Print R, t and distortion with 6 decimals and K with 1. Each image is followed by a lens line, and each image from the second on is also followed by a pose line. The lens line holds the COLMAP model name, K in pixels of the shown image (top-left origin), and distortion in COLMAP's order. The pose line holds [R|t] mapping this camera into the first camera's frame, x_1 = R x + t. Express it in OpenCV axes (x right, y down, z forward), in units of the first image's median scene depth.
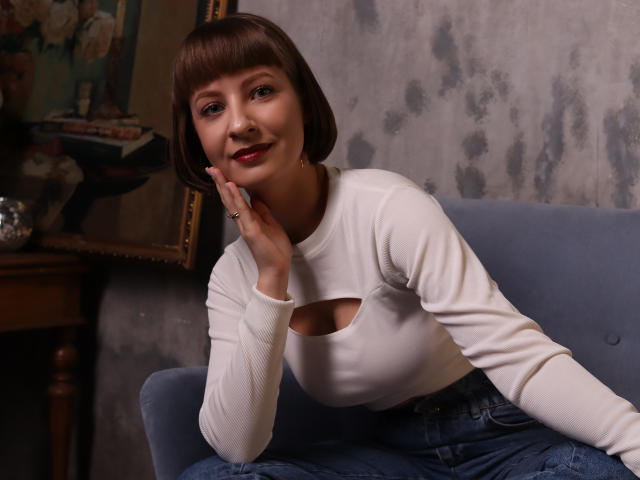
lens RADIAL K [[1127.3, 0, 322.1], [0, 1127.3, 240.8], [0, 0, 1]] dist [-0.046214, 0.000000]
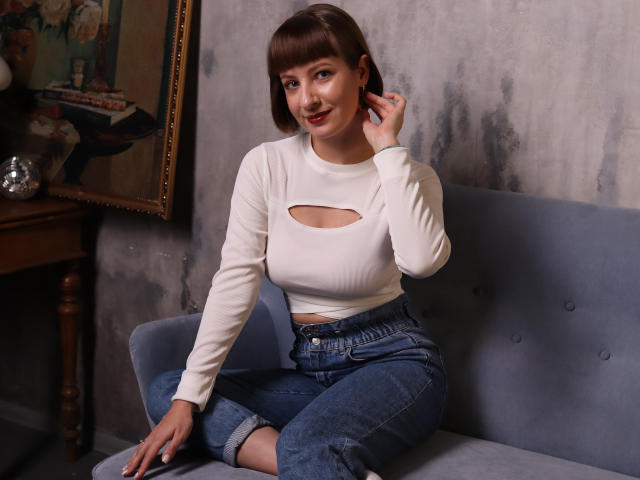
lens RADIAL K [[1127.3, 0, 318.2], [0, 1127.3, 239.5], [0, 0, 1]] dist [-0.046214, 0.000000]
pose [[0.999970, -0.007451, 0.002149, 0.051375], [0.007065, 0.989609, 0.143613, -0.138763], [-0.003197, -0.143594, 0.989632, -0.268717]]
